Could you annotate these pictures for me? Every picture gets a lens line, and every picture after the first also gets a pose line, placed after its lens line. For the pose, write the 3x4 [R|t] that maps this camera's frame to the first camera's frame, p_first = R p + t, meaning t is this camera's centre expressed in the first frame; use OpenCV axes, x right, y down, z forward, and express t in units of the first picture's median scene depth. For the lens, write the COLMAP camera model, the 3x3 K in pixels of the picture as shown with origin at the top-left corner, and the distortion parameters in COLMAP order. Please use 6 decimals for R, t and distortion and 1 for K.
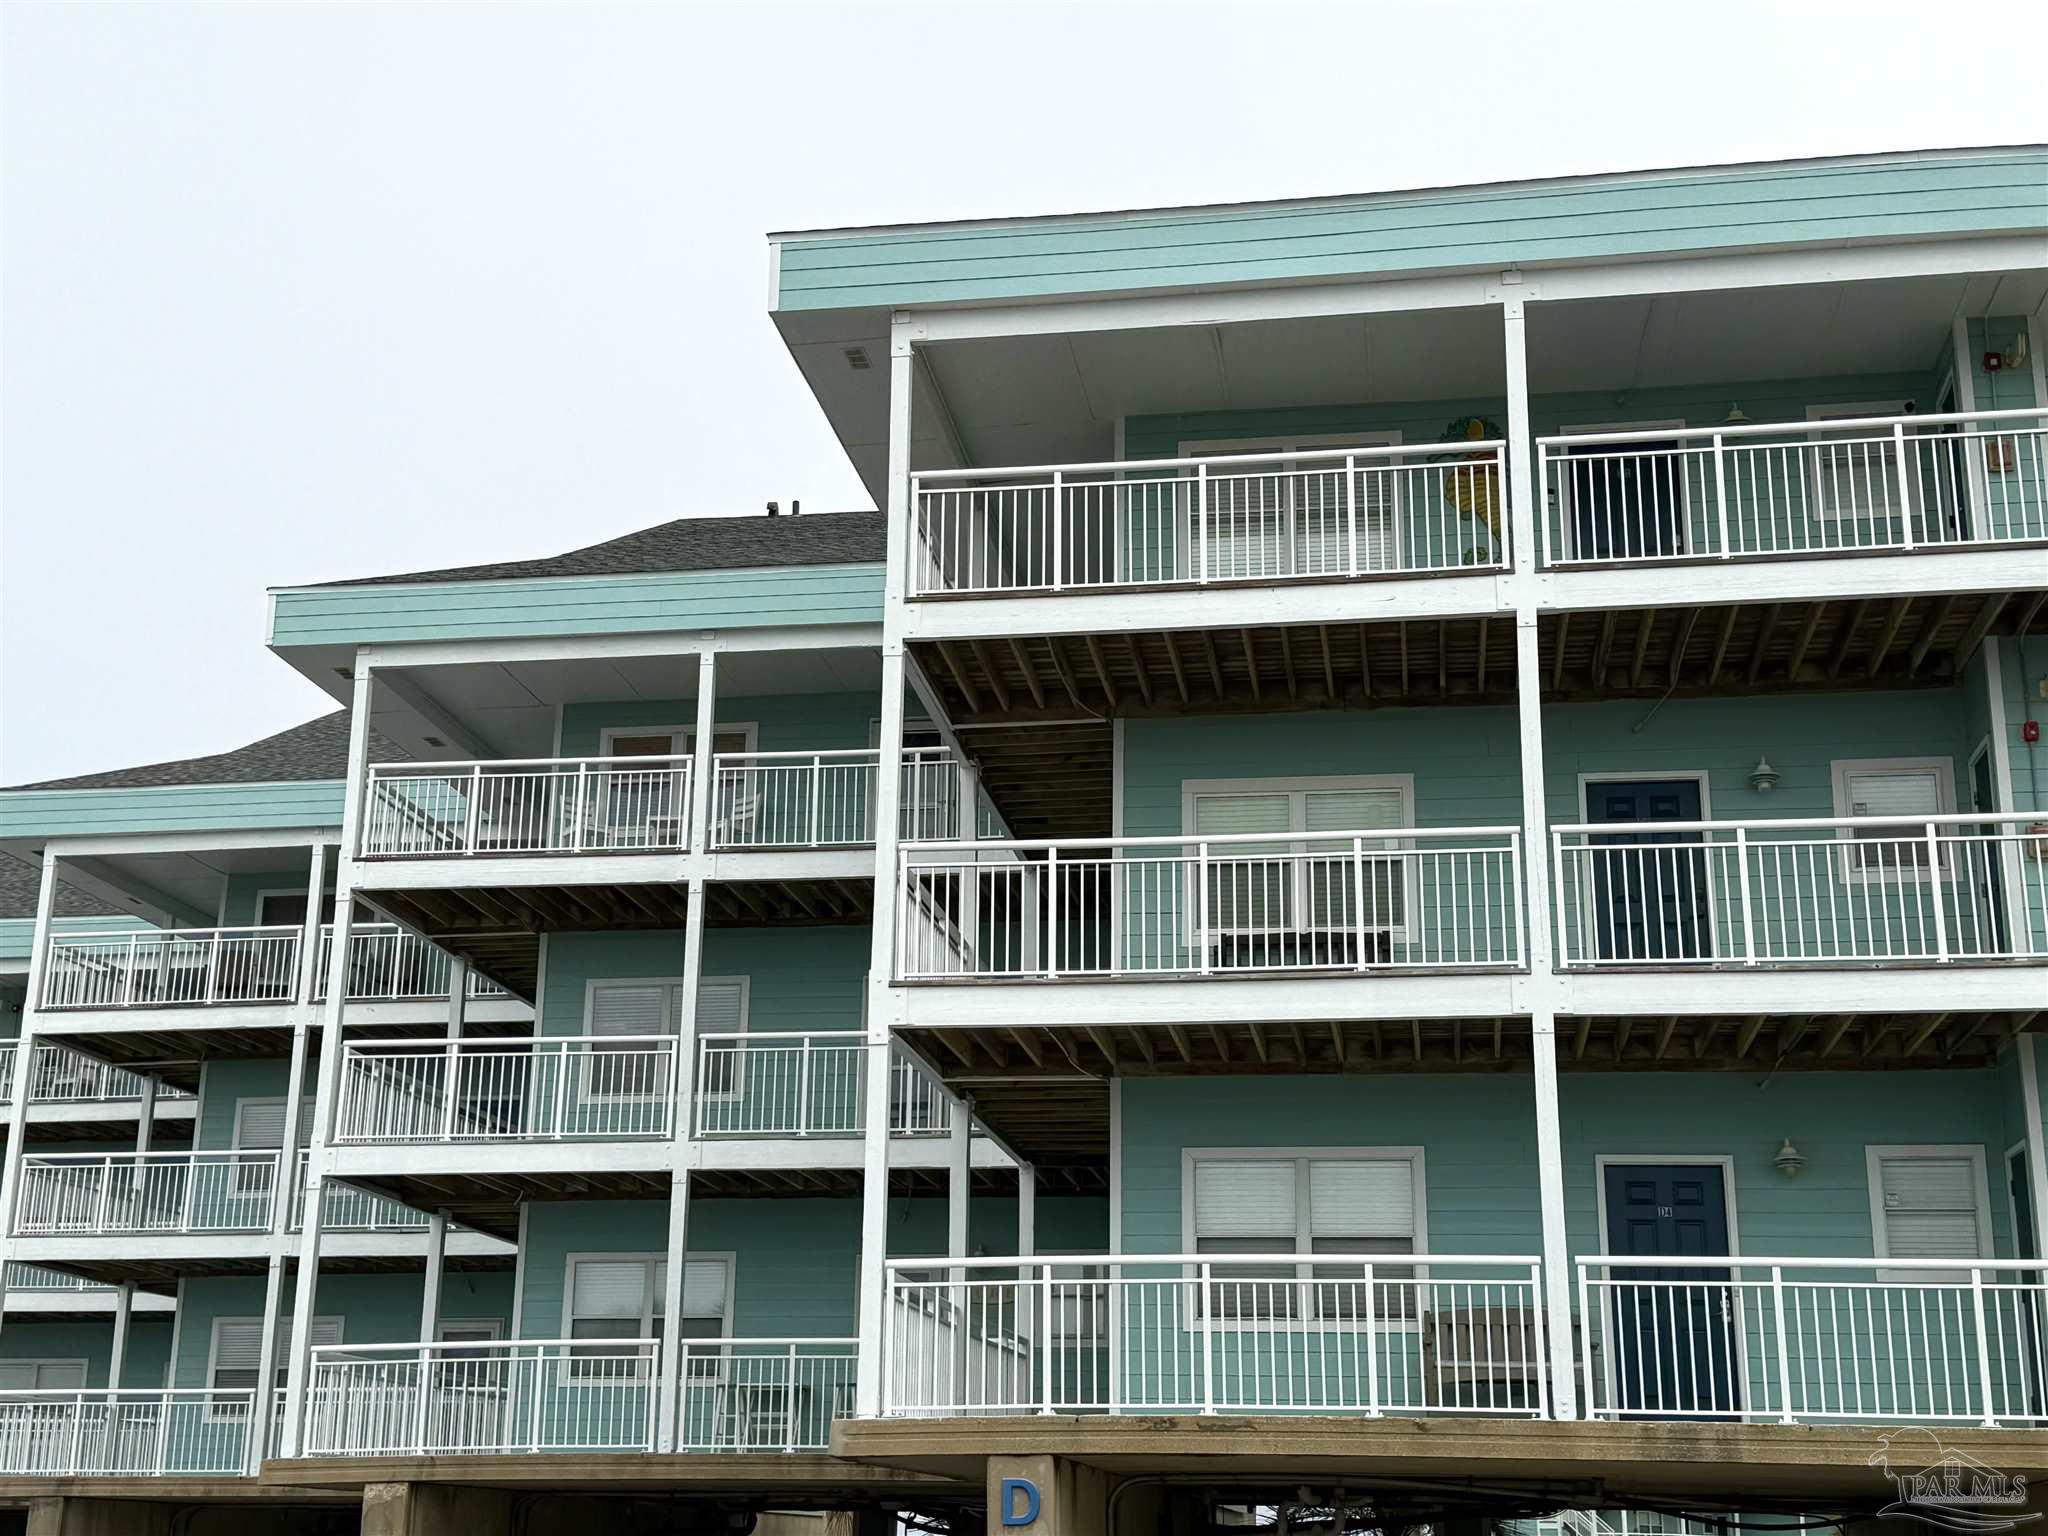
lens RADIAL K [[2579.7, 0, 1024.0], [0, 2579.7, 768.0], [0, 0, 1]] dist [0.017611, 0.002320]
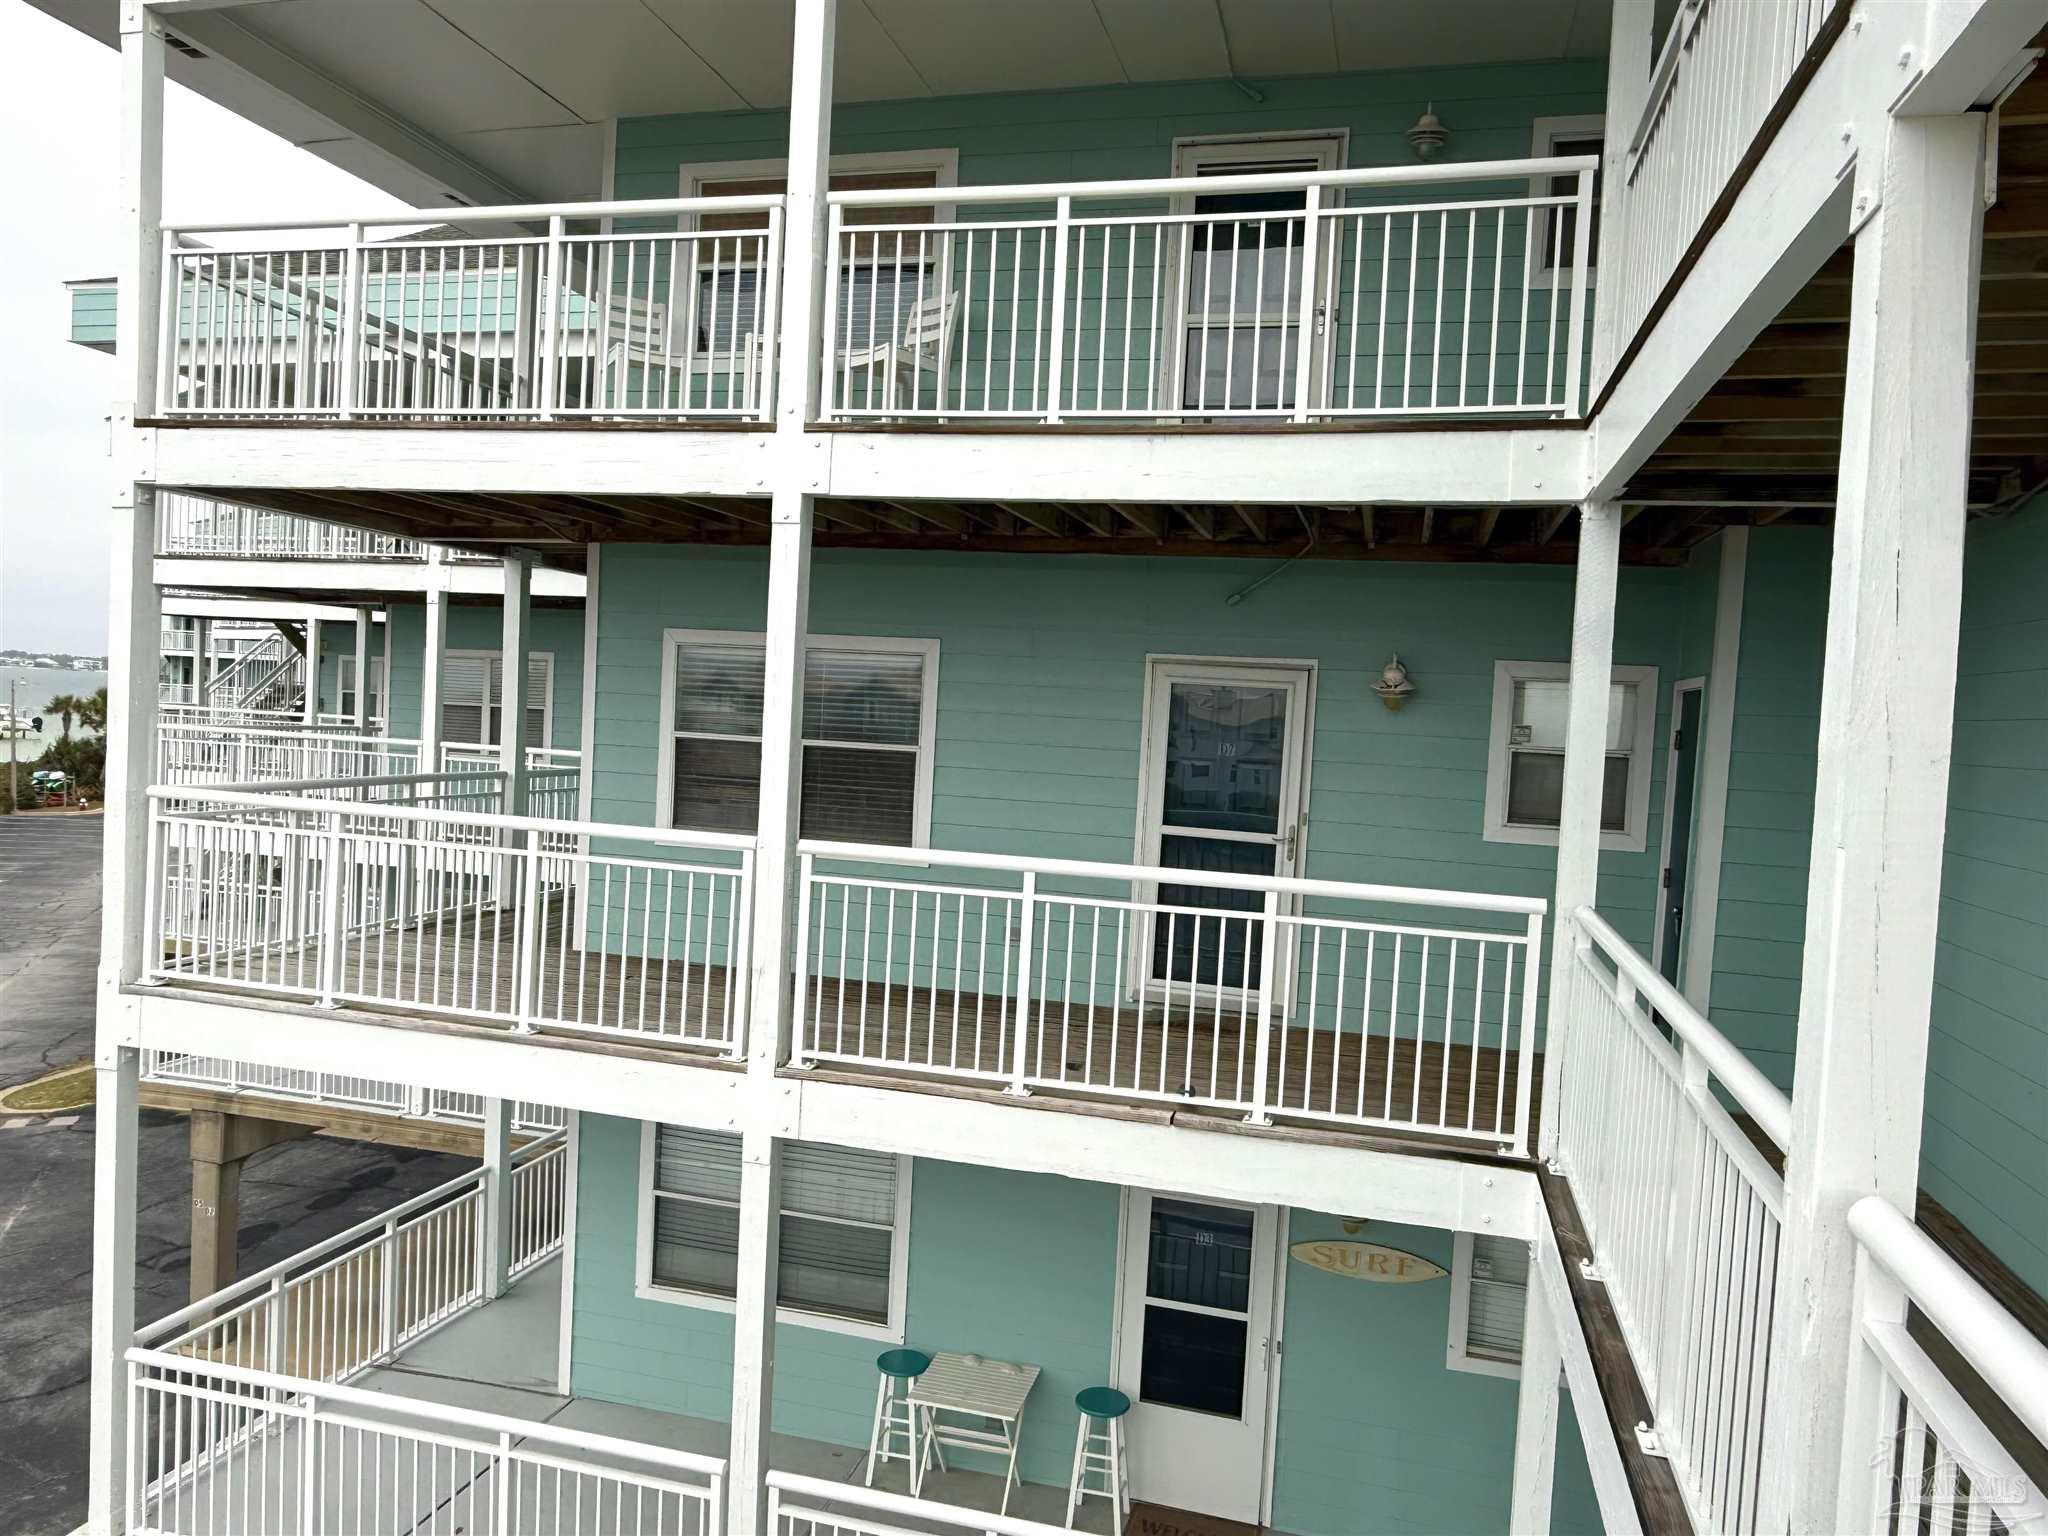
lens RADIAL K [[1391.9, 0, 1024.0], [0, 1391.9, 768.0], [0, 0, 1]] dist [0.007764, 0.005143]
pose [[0.993326, 0.042793, -0.107111, -0.058057], [-0.005492, 0.945124, 0.326667, 0.009340], [0.115212, -0.323898, 0.939051, 0.750483]]
